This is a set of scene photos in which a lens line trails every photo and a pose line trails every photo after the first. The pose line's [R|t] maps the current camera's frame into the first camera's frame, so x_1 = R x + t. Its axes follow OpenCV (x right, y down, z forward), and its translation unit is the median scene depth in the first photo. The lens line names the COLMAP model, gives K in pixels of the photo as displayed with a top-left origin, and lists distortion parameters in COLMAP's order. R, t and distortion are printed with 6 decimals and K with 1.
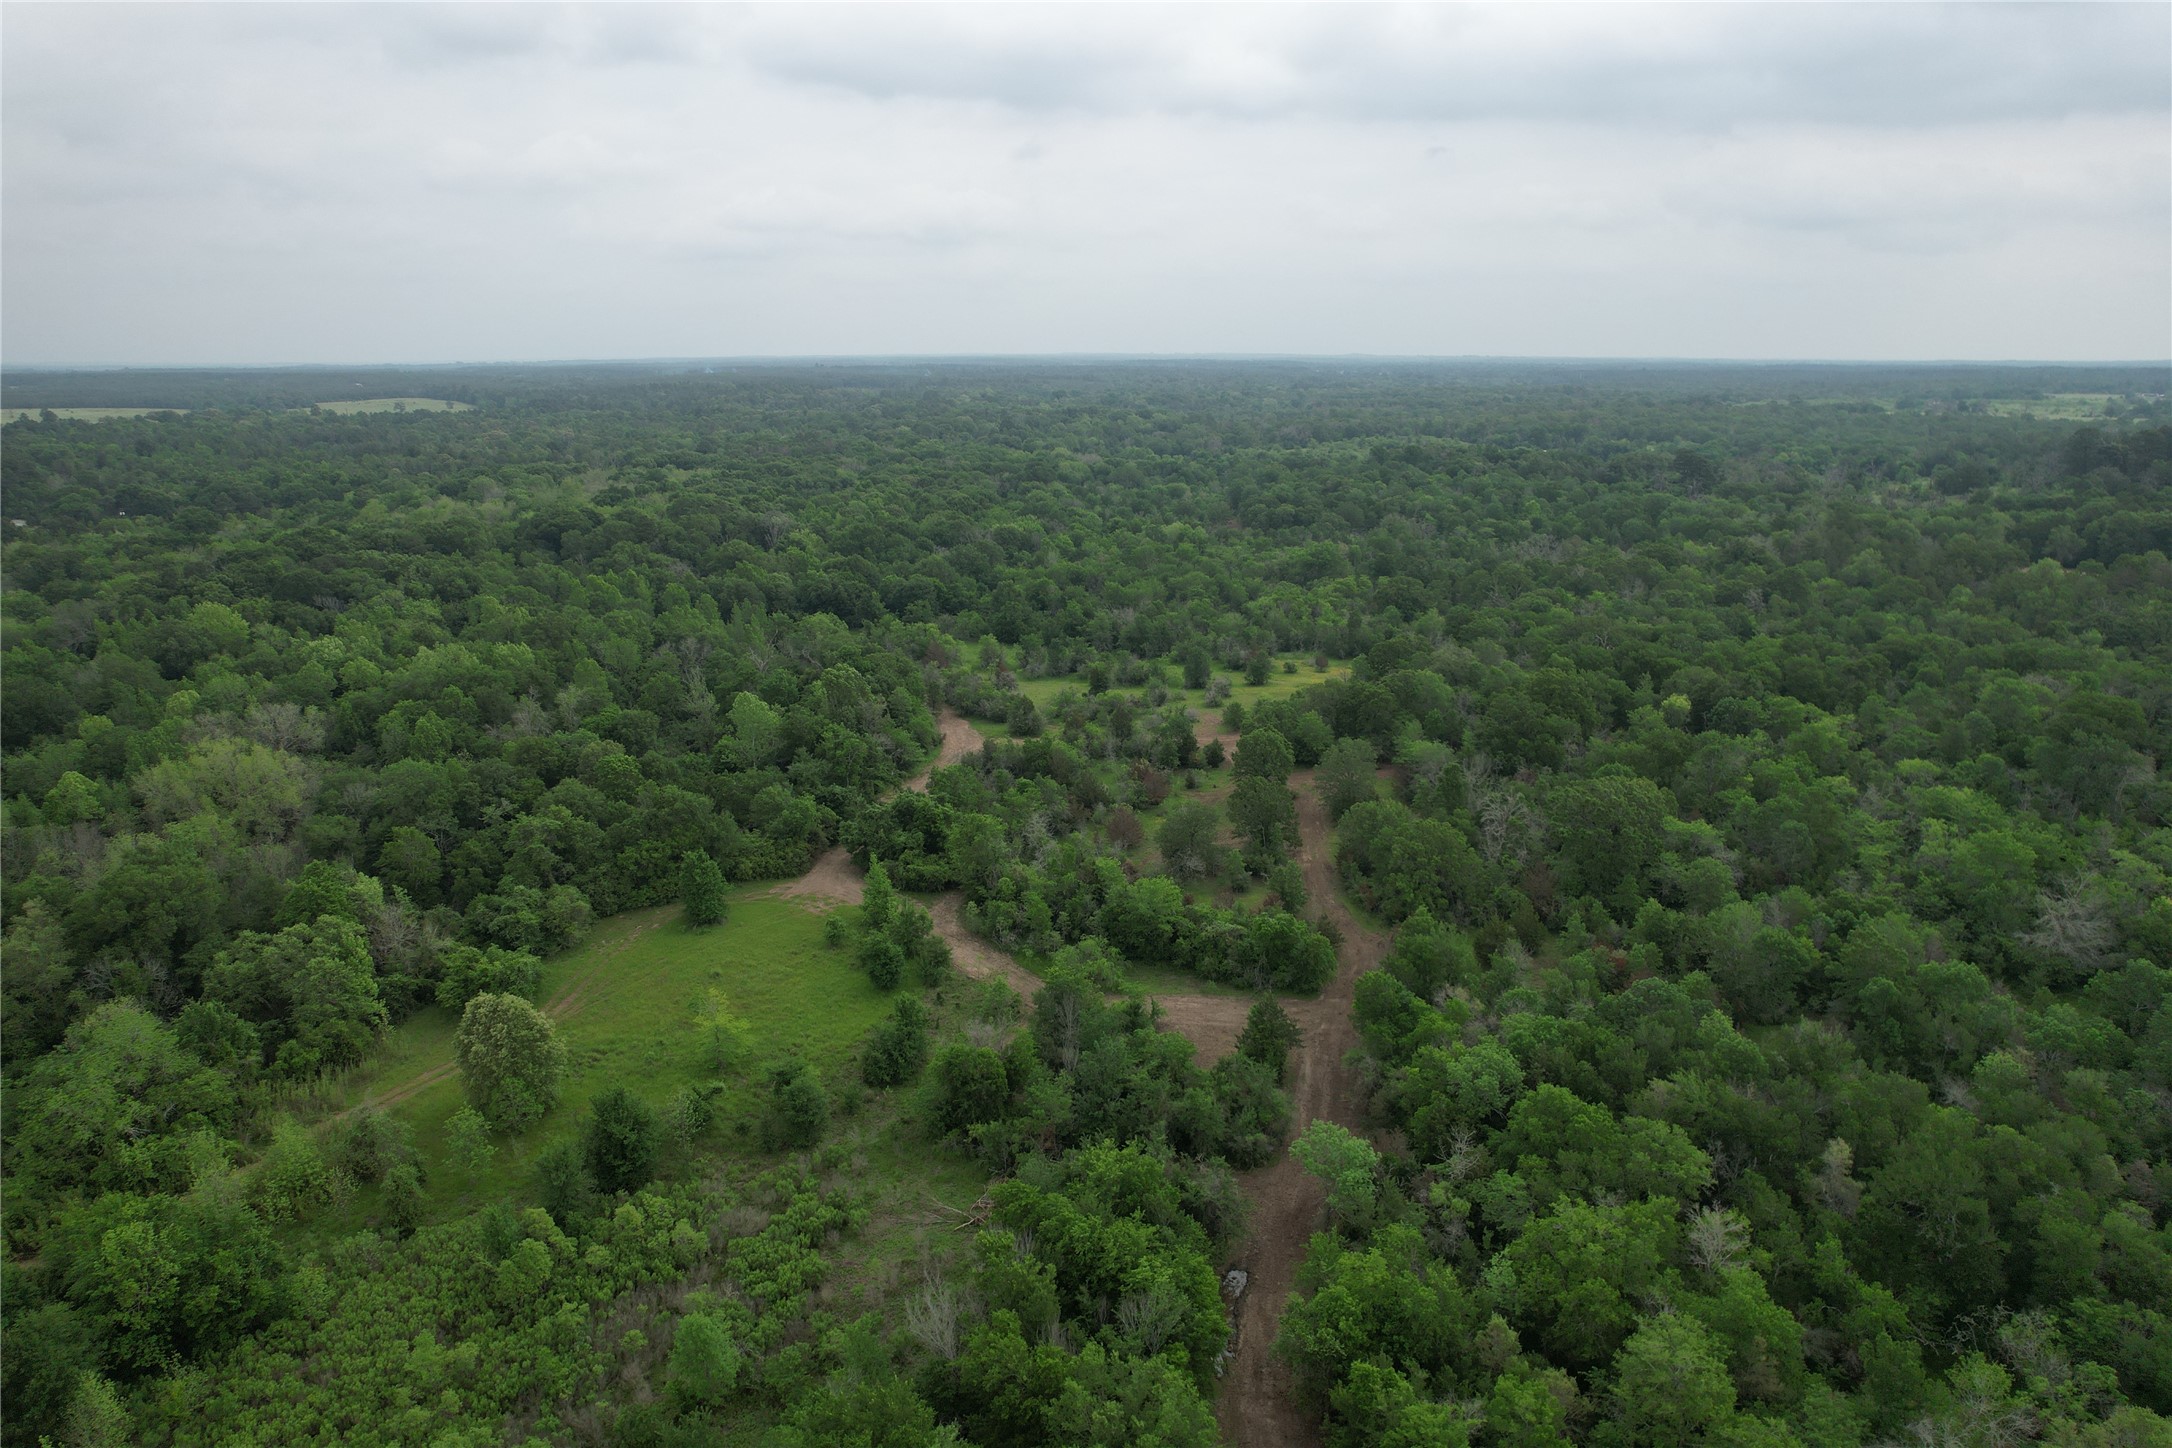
lens RADIAL K [[1390.9, 0, 1086.0], [0, 1390.9, 724.0], [0, 0, 1]] dist [-0.050861, 0.027927]
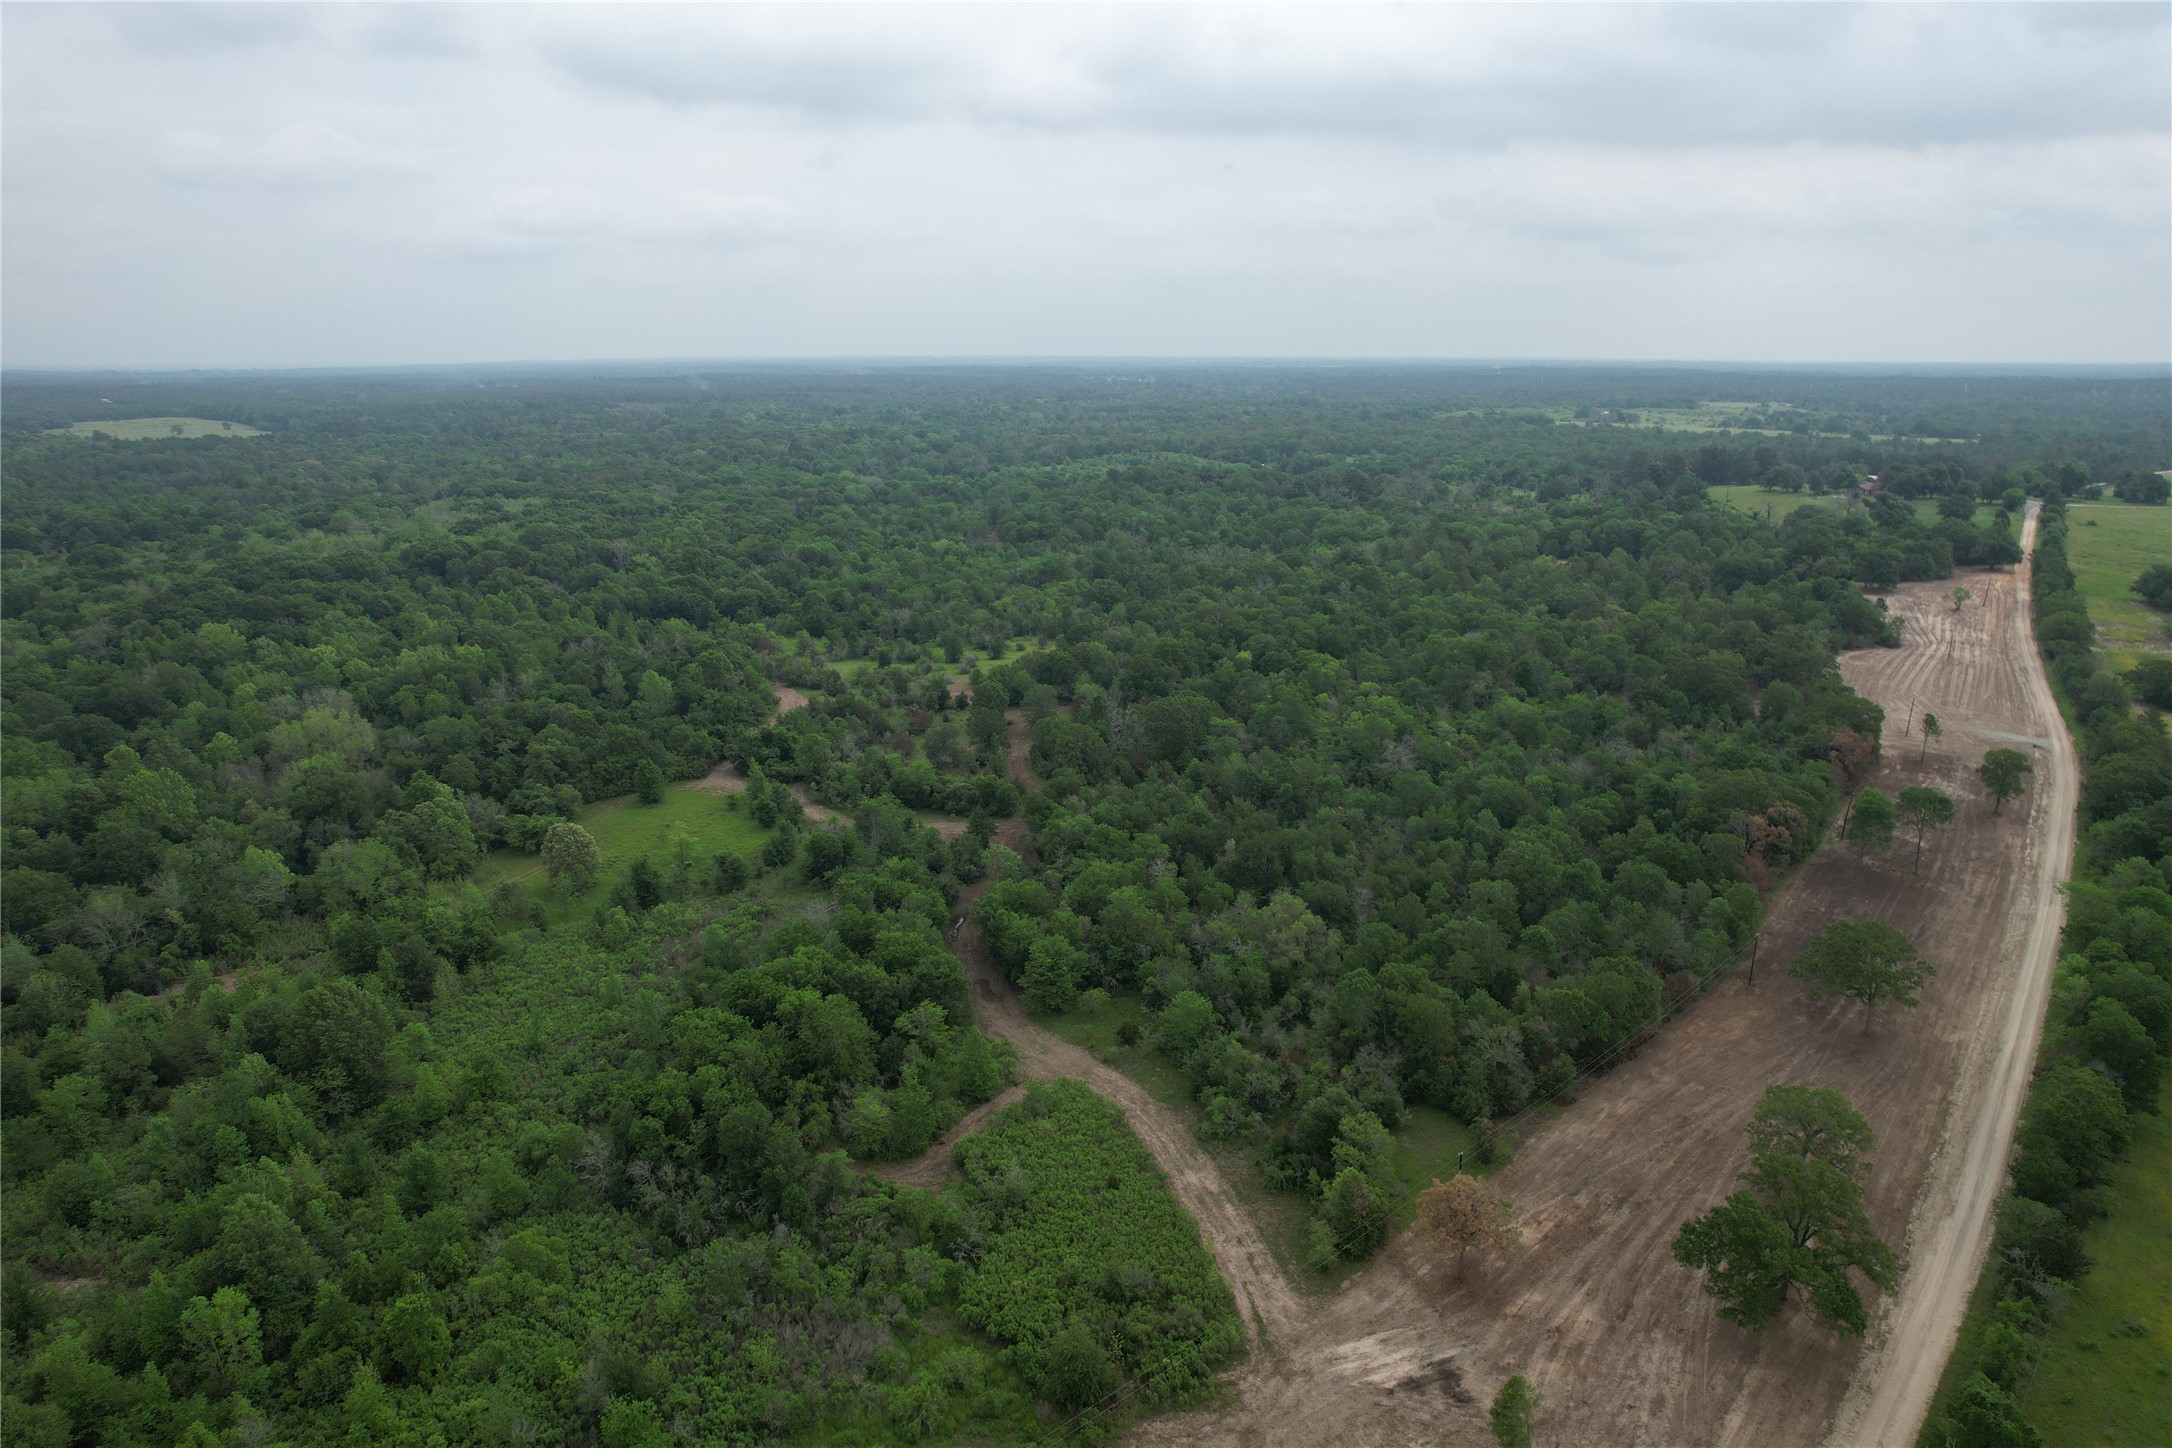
lens RADIAL K [[1390.9, 0, 1086.0], [0, 1390.9, 724.0], [0, 0, 1]] dist [-0.050861, 0.027927]
pose [[0.988126, -0.040350, 0.148250, -0.000527], [0.040342, 0.999181, 0.003062, 0.035098], [-0.148252, 0.002955, 0.988945, -0.395502]]
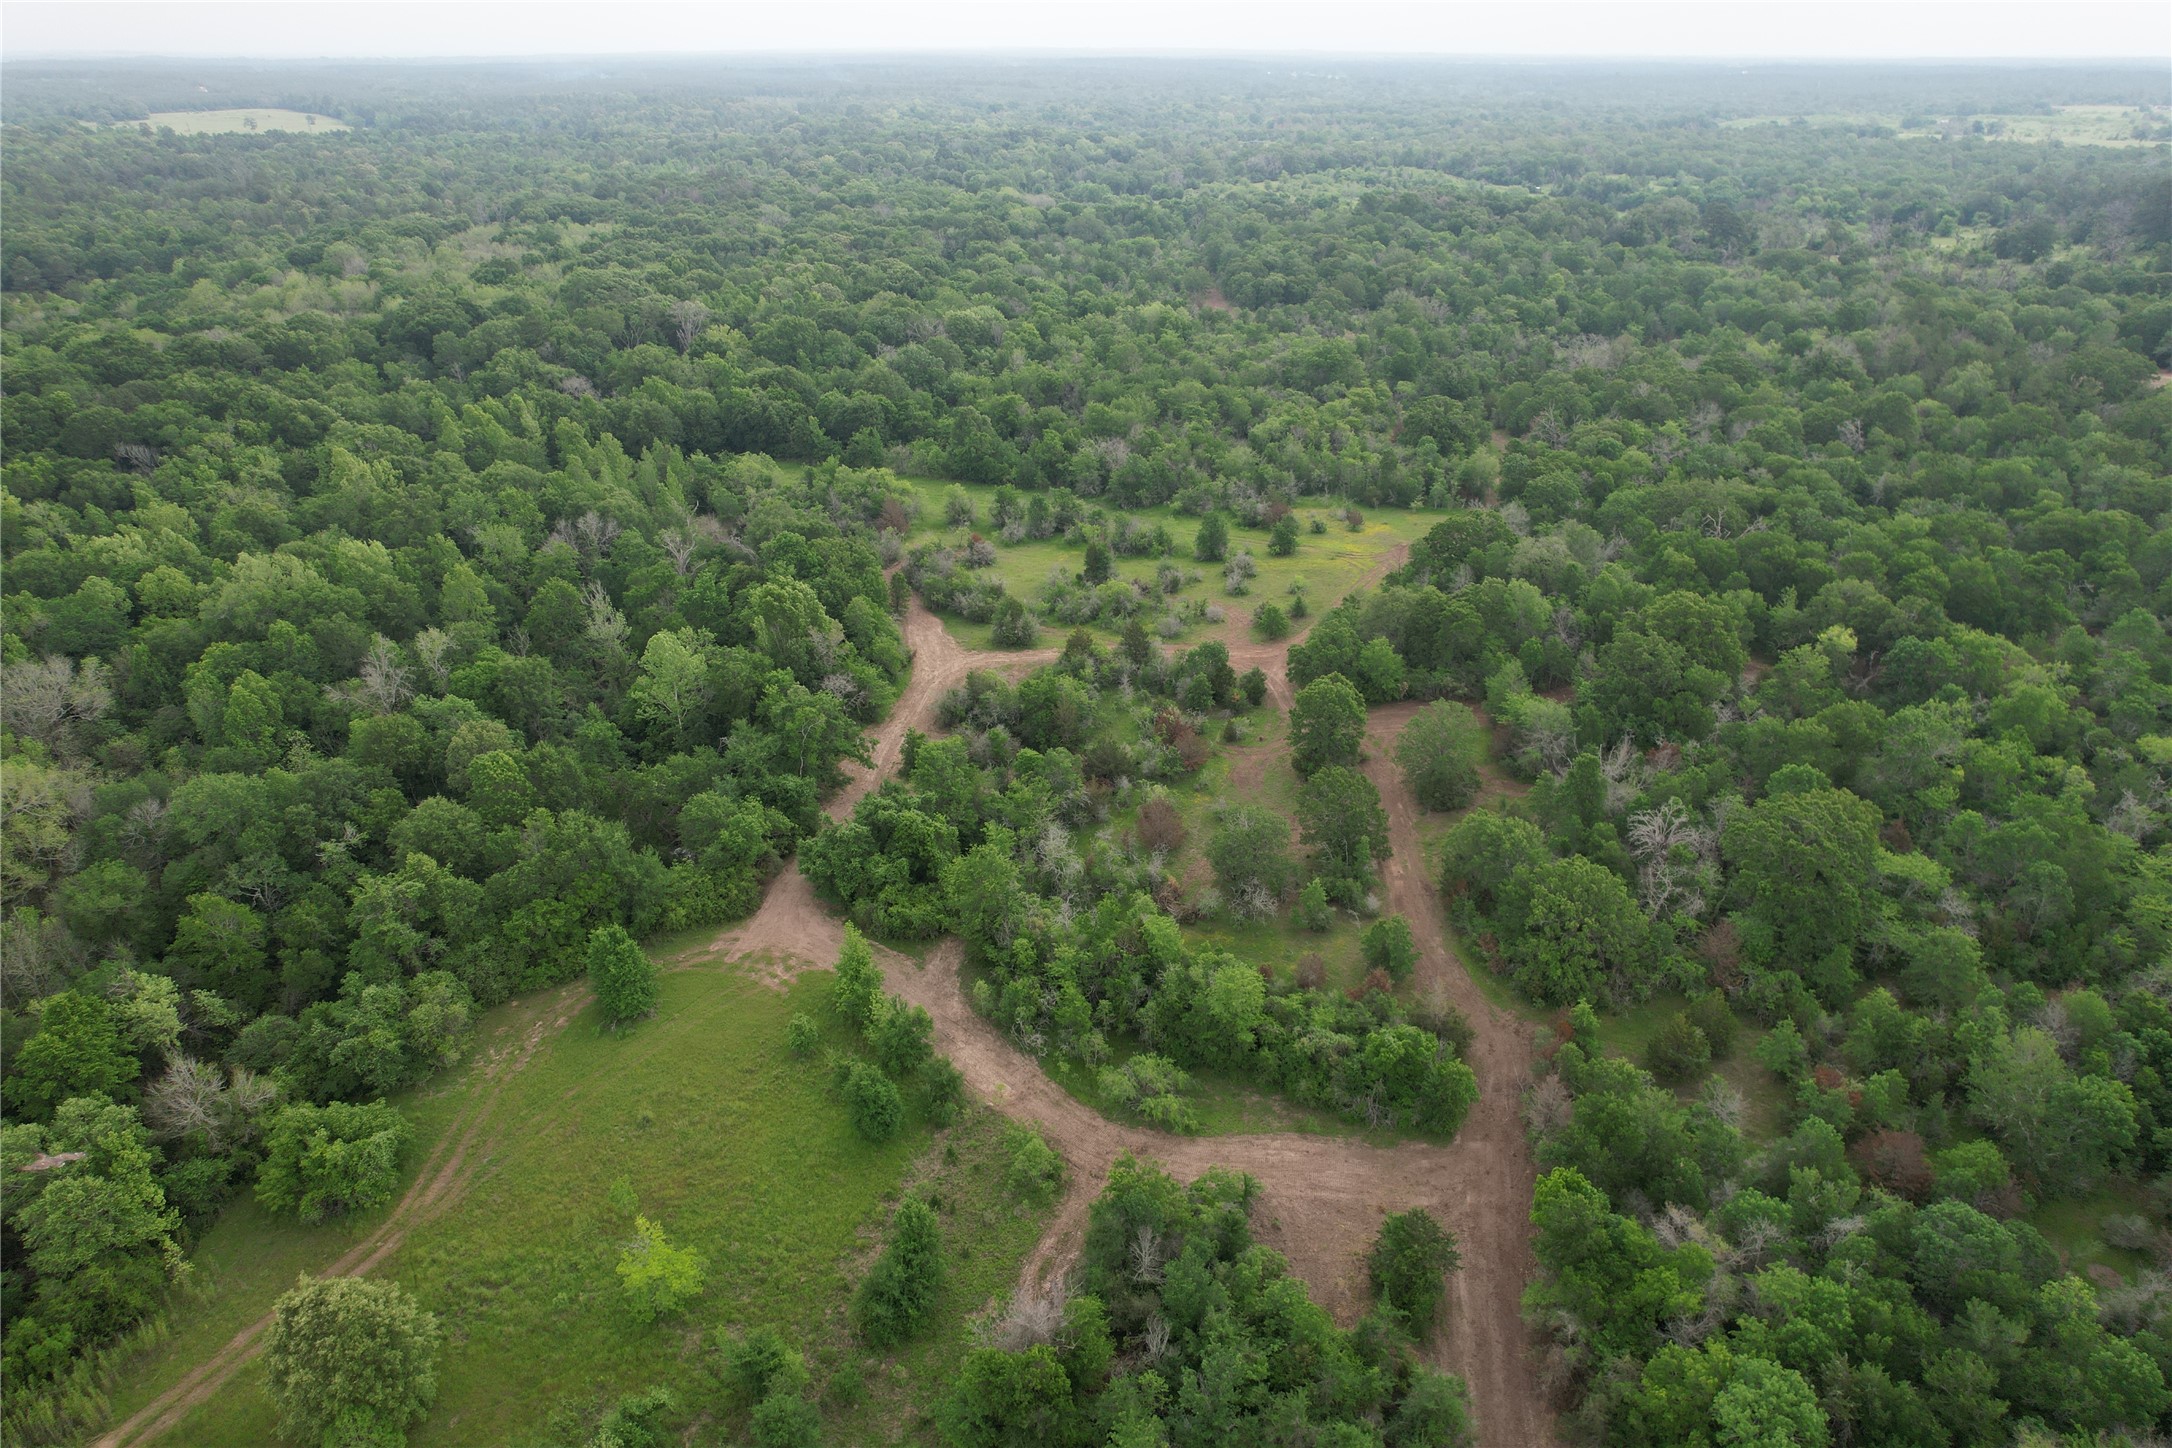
lens RADIAL K [[1399.2, 0, 1089.8], [0, 1399.2, 720.2], [0, 0, 1]] dist [-0.083464, 0.084656]
pose [[0.998811, -0.018570, 0.045073, -0.029407], [0.009533, 0.981158, 0.192969, -0.085113], [-0.047807, -0.192310, 0.980169, 0.151616]]
